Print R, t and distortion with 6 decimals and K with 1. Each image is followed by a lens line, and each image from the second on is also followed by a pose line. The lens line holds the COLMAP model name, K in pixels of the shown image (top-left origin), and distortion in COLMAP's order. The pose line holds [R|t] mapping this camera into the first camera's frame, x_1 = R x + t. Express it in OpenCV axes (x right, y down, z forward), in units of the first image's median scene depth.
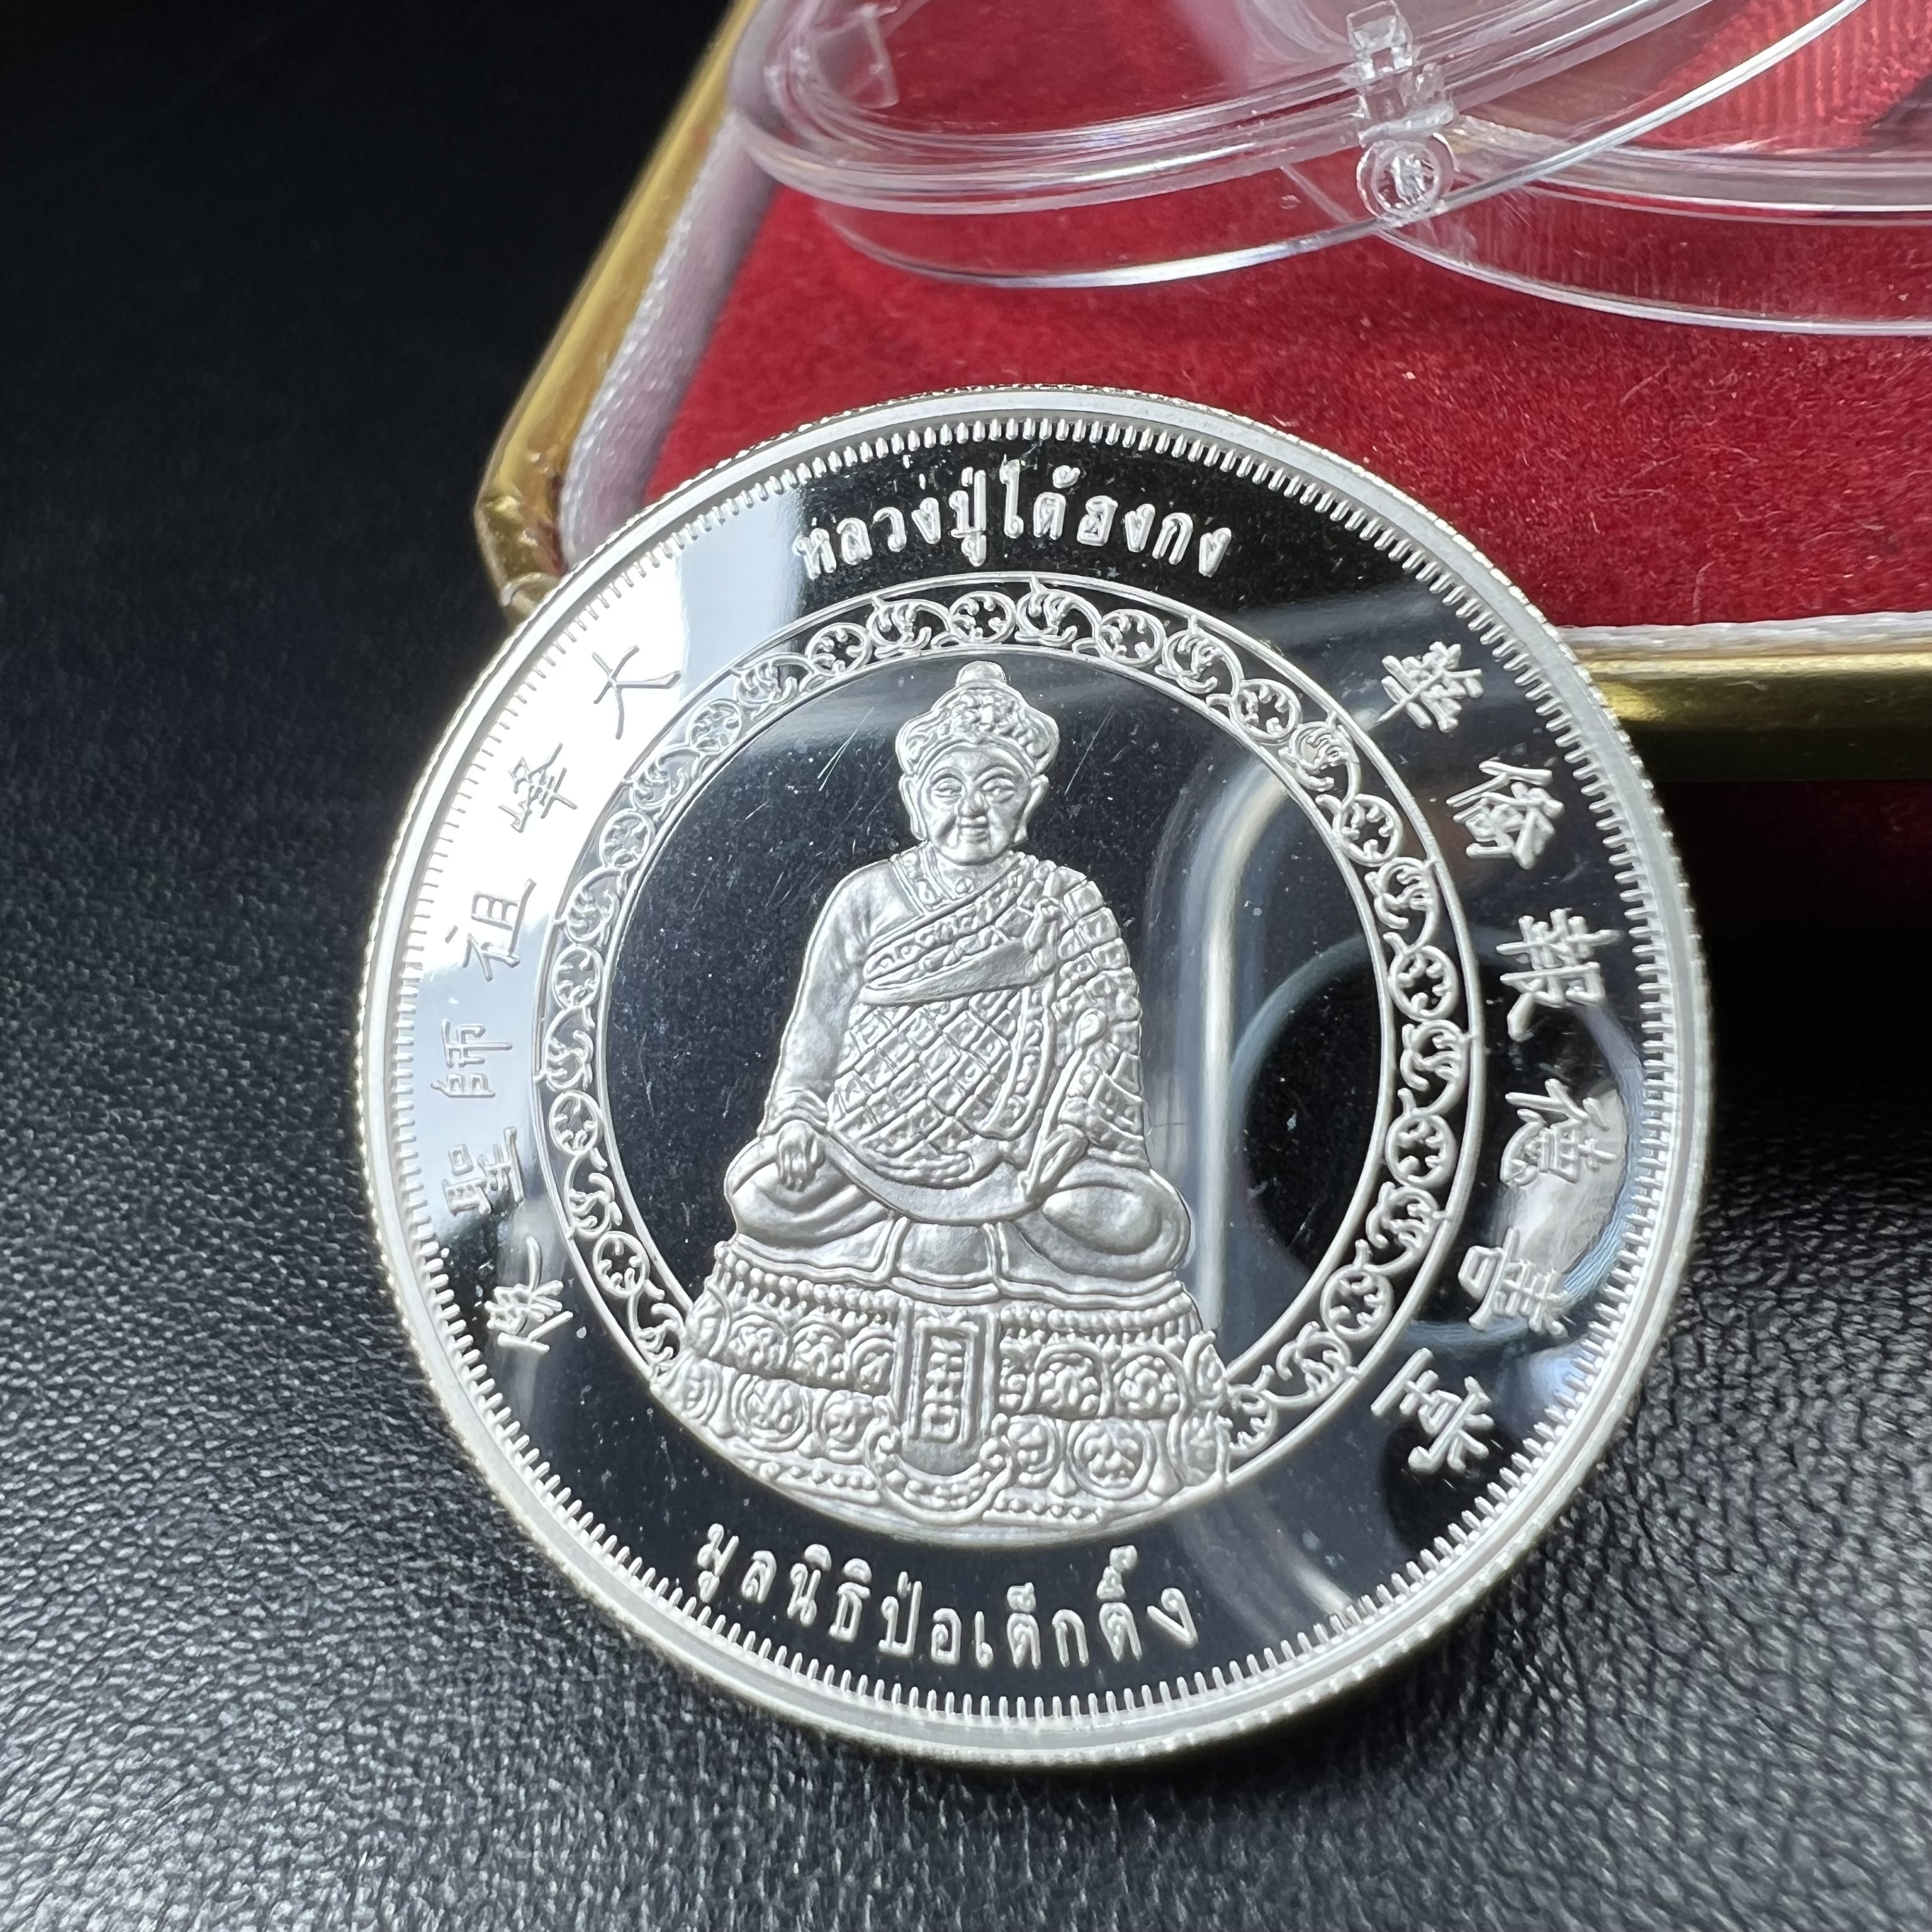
lens RADIAL K [[1902.5, 0, 894.0], [0, 1902.5, 1000.9], [0, 0, 1]] dist [-0.015601, 0.000000]
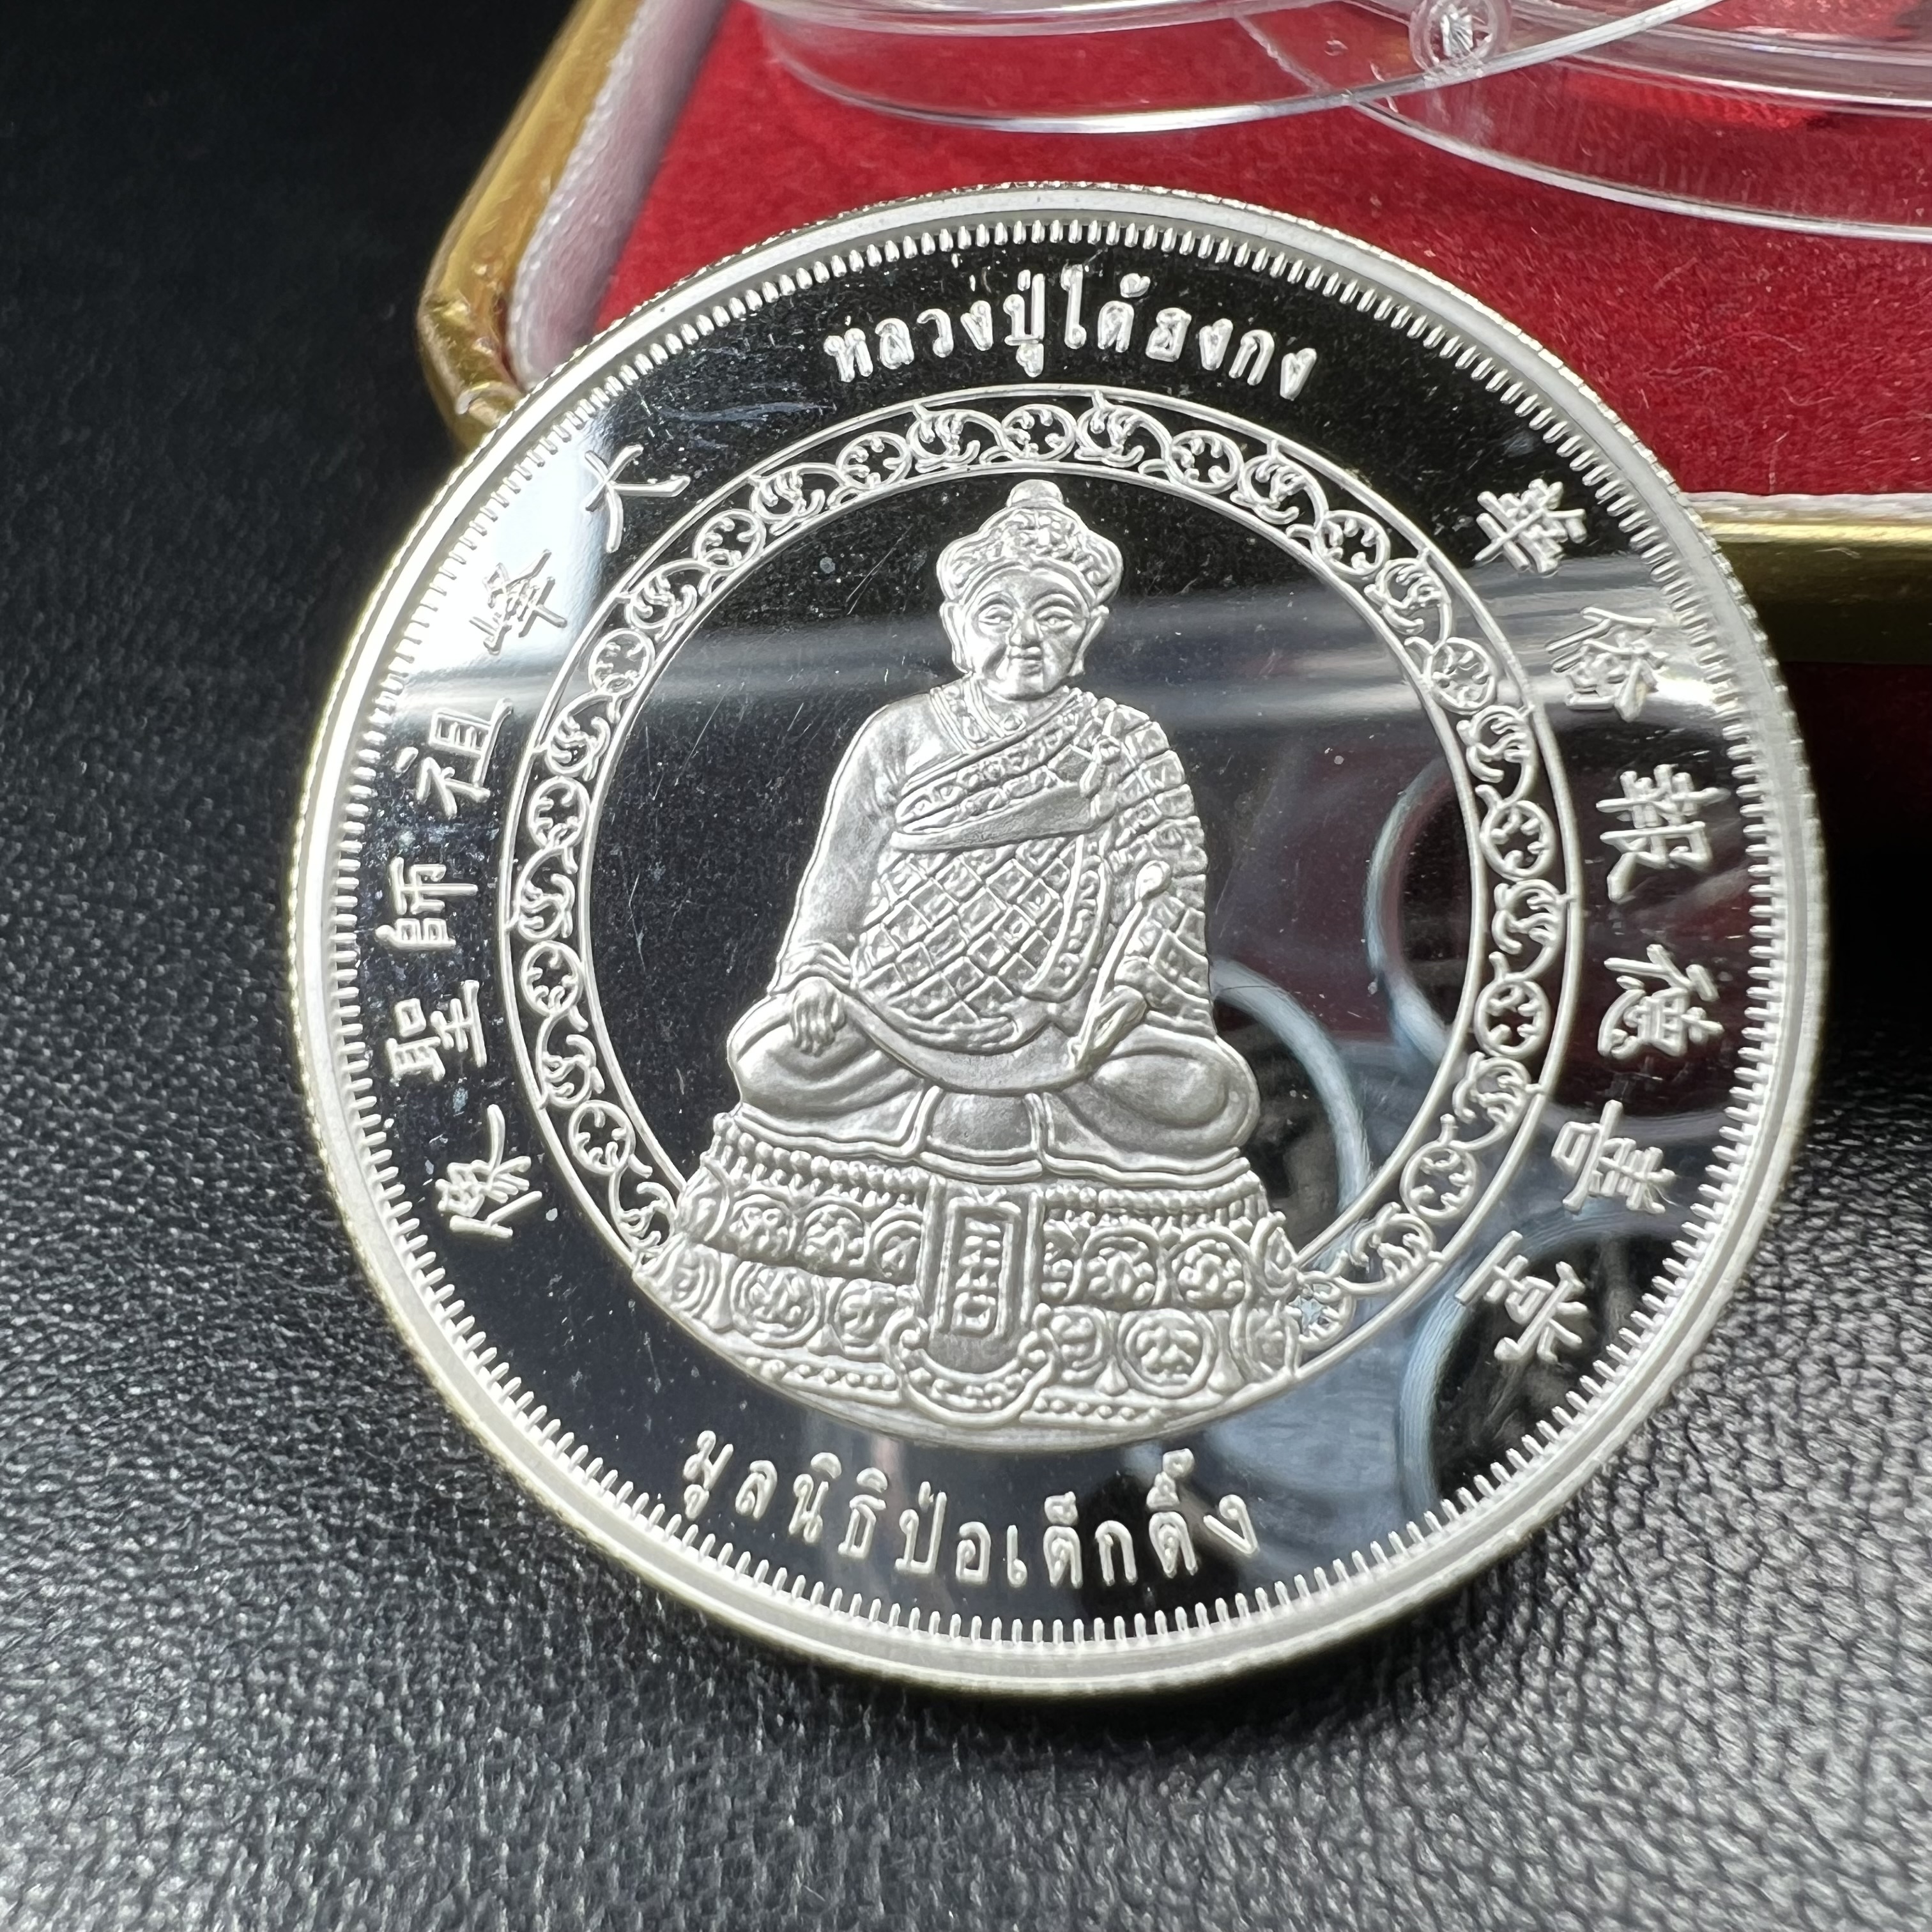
lens RADIAL K [[1902.5, 0, 839.4], [0, 1902.5, 1011.6], [0, 0, 1]] dist [-0.015601, 0.000000]
pose [[0.990710, 0.037407, 0.130748, -0.157628], [-0.035019, 0.999176, -0.020517, 0.098277], [-0.131408, 0.015748, 0.991203, 0.115411]]
